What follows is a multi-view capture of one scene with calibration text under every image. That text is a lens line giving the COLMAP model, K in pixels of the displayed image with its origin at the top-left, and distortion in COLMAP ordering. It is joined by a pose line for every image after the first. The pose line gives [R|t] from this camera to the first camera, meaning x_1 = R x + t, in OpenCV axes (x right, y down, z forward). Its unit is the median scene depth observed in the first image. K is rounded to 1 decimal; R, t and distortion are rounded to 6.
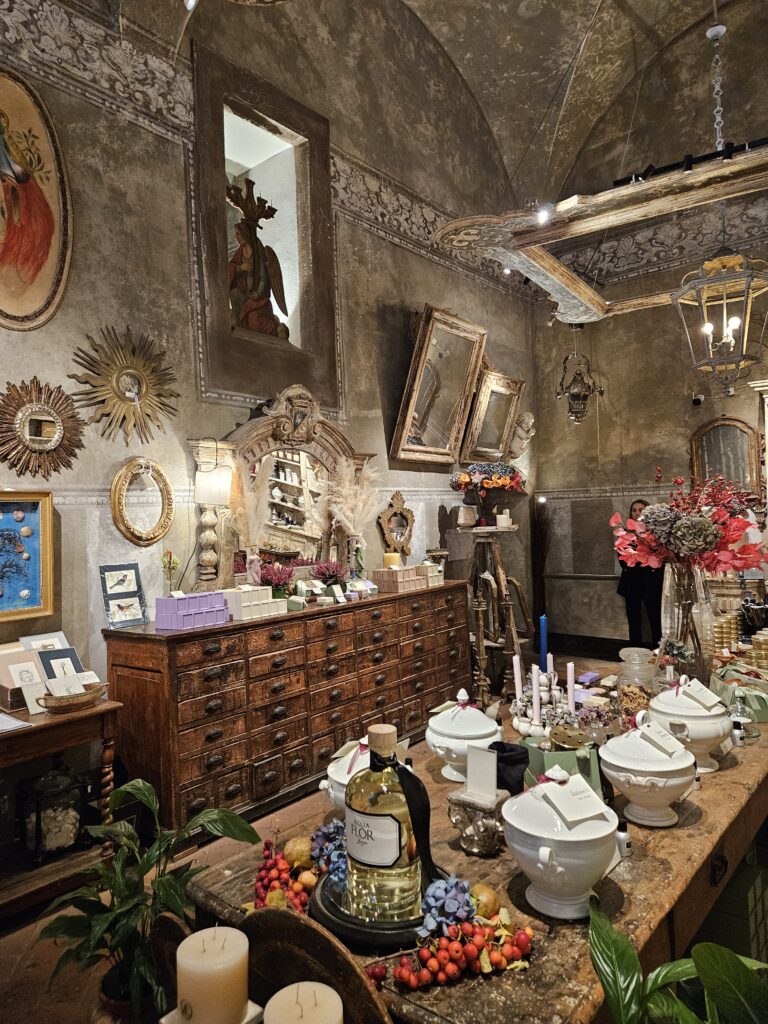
lens RADIAL K [[664.2, 0, 382.4], [0, 664.2, 487.9], [0, 0, 1]] dist [0.068997, -0.063599]
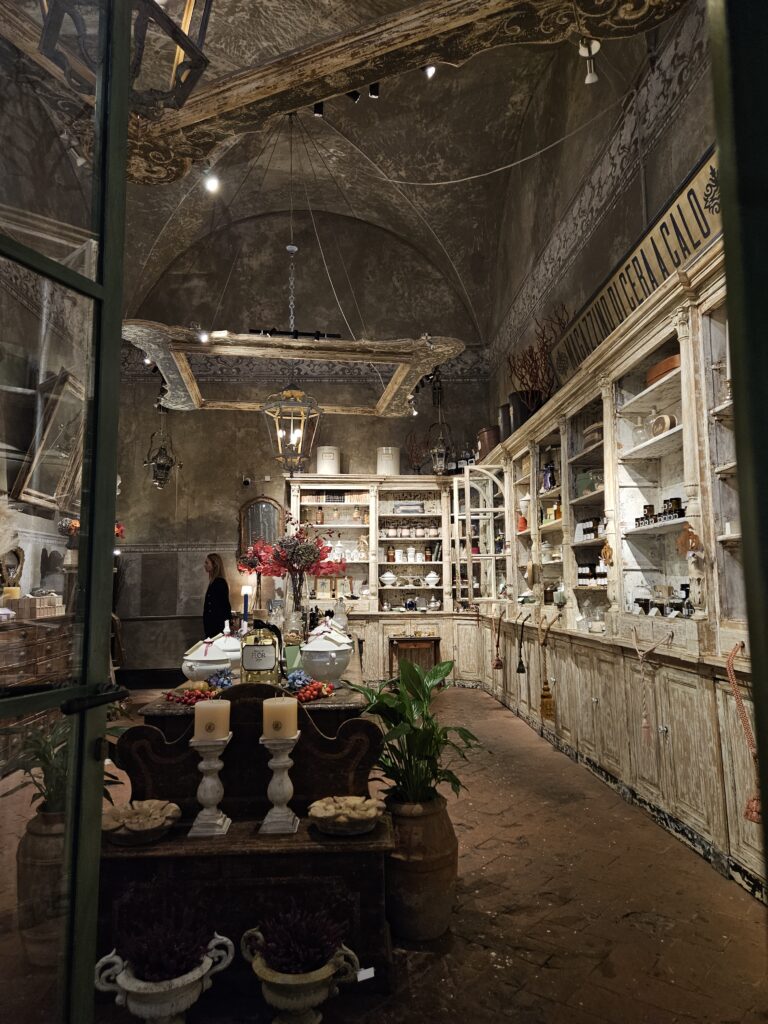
lens RADIAL K [[664.2, 0, 382.4], [0, 664.2, 487.9], [0, 0, 1]] dist [0.068997, -0.063599]
pose [[0.723882, 0.113999, 0.680441, -0.254439], [-0.028877, 0.990396, -0.135207, 0.057776], [-0.689320, 0.078225, 0.720222, -0.160398]]
